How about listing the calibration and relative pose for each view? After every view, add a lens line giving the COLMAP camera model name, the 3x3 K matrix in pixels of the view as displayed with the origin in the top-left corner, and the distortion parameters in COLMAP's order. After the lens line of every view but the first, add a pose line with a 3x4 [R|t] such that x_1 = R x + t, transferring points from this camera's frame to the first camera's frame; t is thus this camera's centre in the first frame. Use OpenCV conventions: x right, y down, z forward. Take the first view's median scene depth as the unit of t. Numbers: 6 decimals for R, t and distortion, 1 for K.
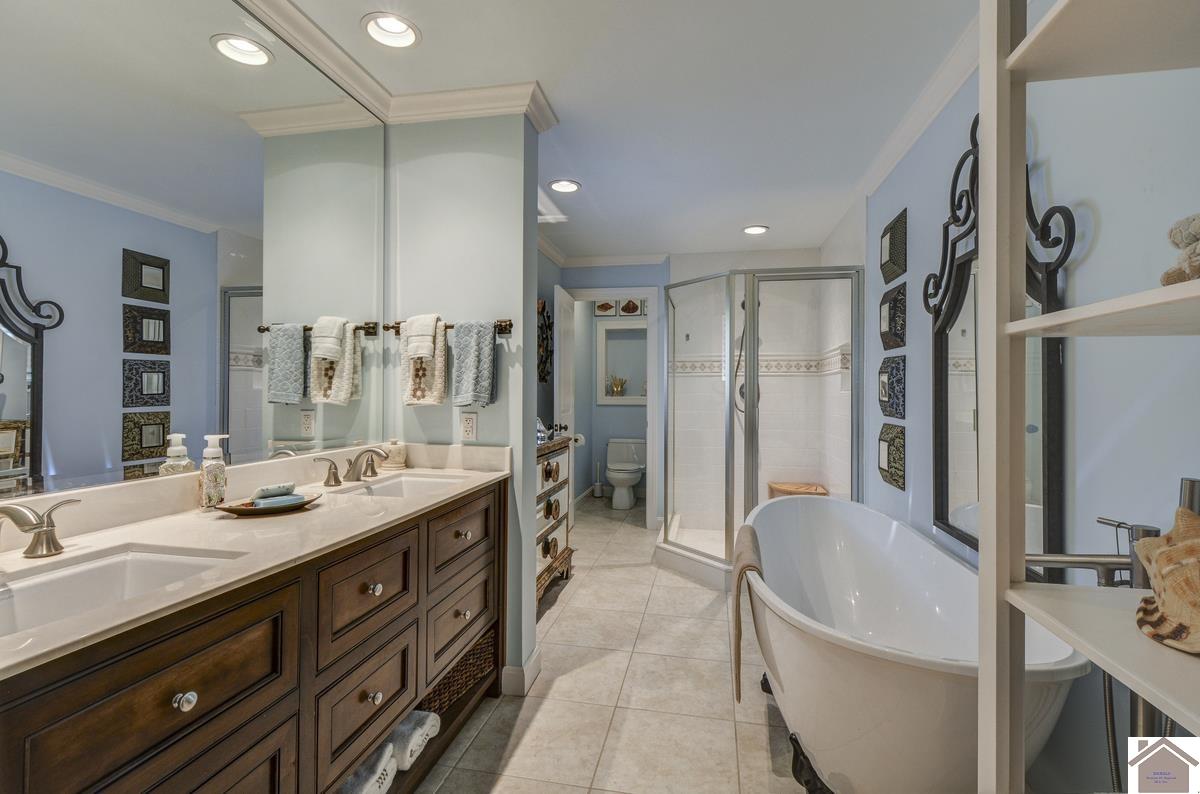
lens RADIAL K [[545.0, 0, 599.9], [0, 545.0, 388.9], [0, 0, 1]] dist [-0.000441, 0.000177]
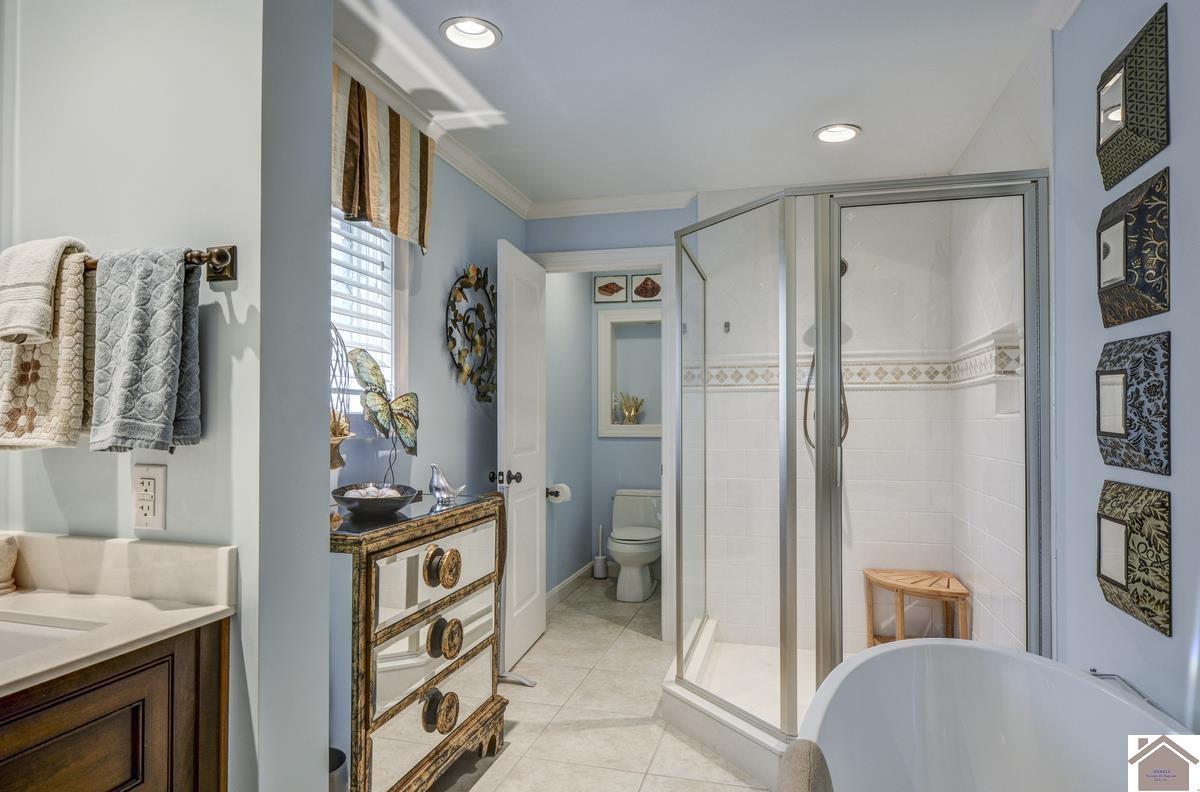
lens RADIAL K [[710.0, 0, 600.4], [0, 710.0, 405.9], [0, 0, 1]] dist [-0.001171, -0.004131]
pose [[0.998211, -0.004491, -0.059615, 0.098388], [0.003803, 0.999925, -0.011655, 0.002998], [0.059662, 0.011407, 0.998153, 0.298096]]
